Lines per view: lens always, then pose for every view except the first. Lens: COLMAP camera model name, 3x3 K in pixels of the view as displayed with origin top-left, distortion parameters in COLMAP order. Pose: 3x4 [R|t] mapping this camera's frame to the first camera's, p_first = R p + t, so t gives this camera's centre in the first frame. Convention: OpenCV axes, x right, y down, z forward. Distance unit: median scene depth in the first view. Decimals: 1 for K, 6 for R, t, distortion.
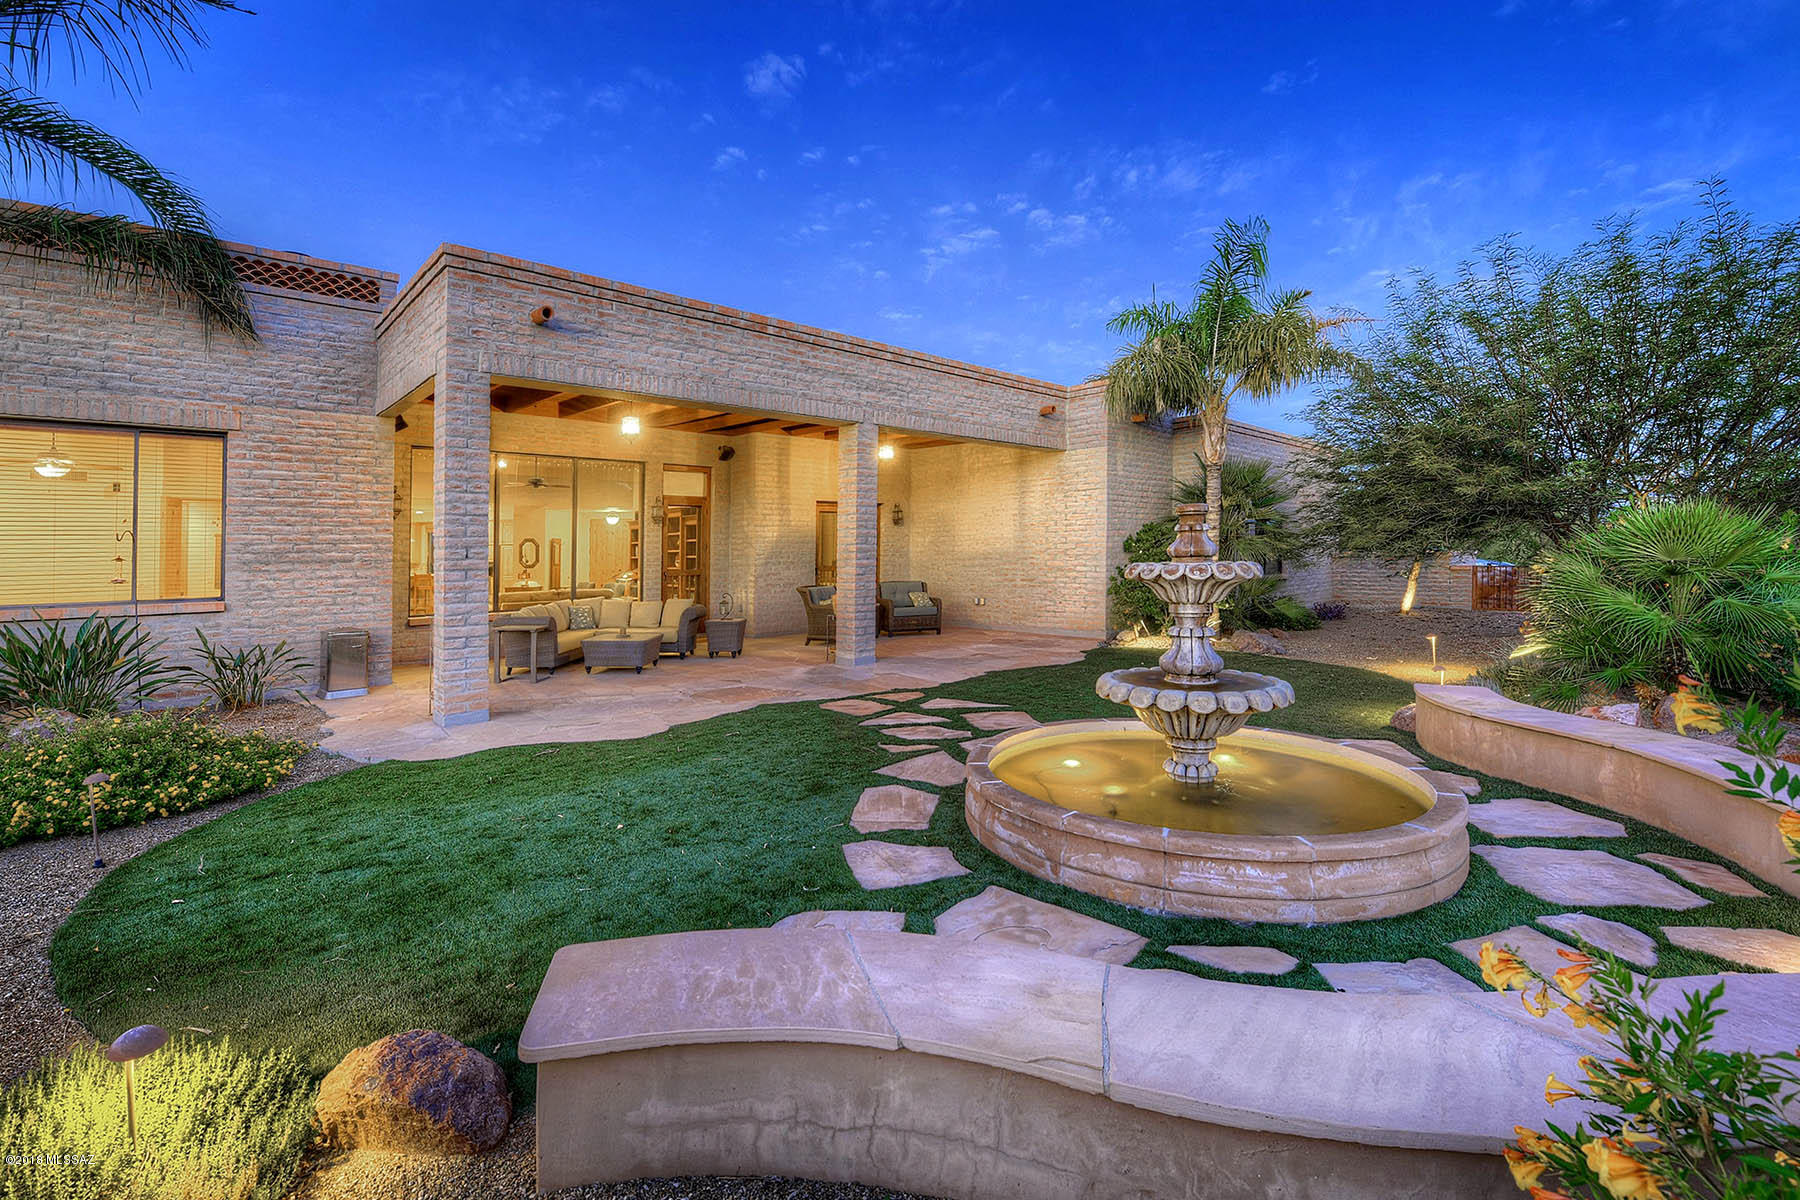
lens RADIAL K [[753.4, 0, 873.2], [0, 753.4, 525.9], [0, 0, 1]] dist [-0.014178, -0.000522]
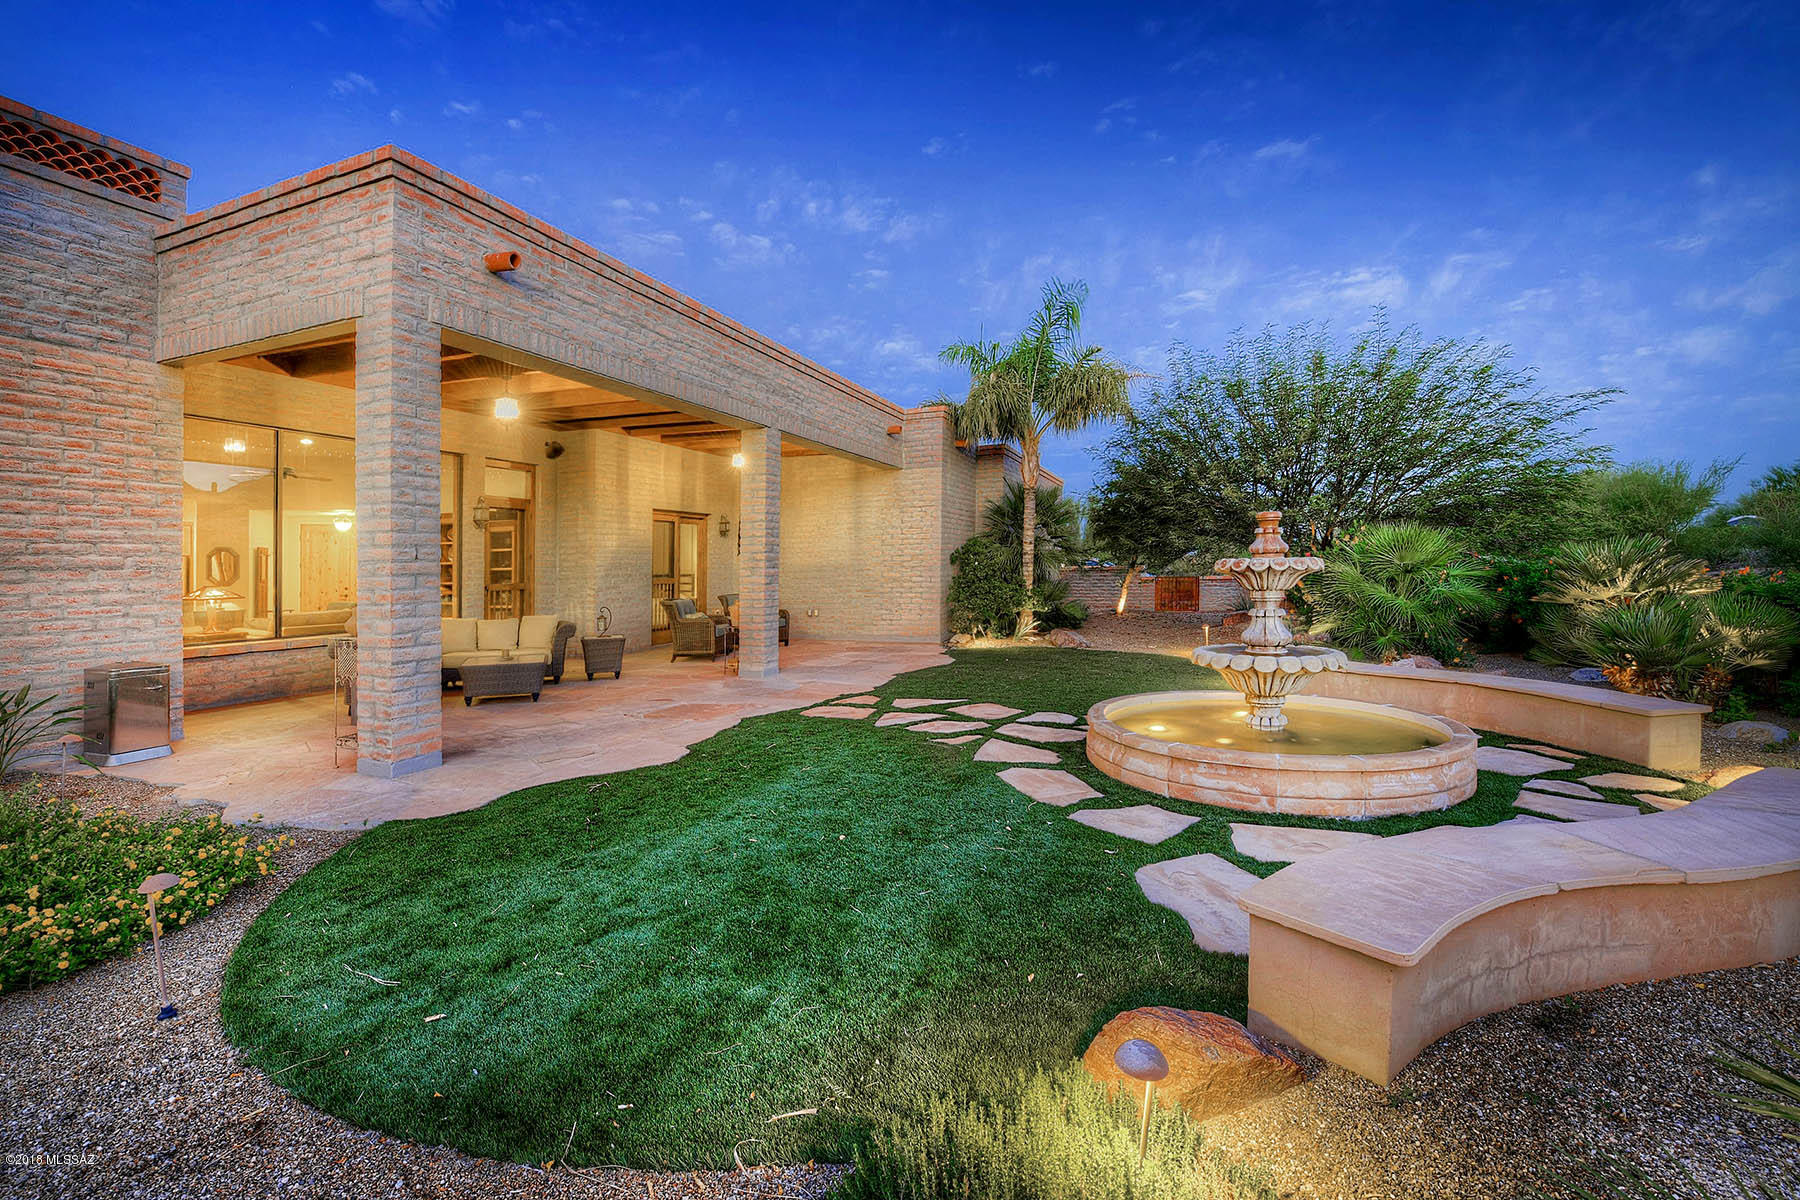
lens RADIAL K [[746.5, 0, 898.7], [0, 746.5, 563.9], [0, 0, 1]] dist [-0.017320, -0.000819]
pose [[0.901184, 0.002144, 0.433432, -0.339202], [-0.012467, 0.999702, 0.020974, 0.019895], [-0.433258, -0.024305, 0.900942, 0.071369]]
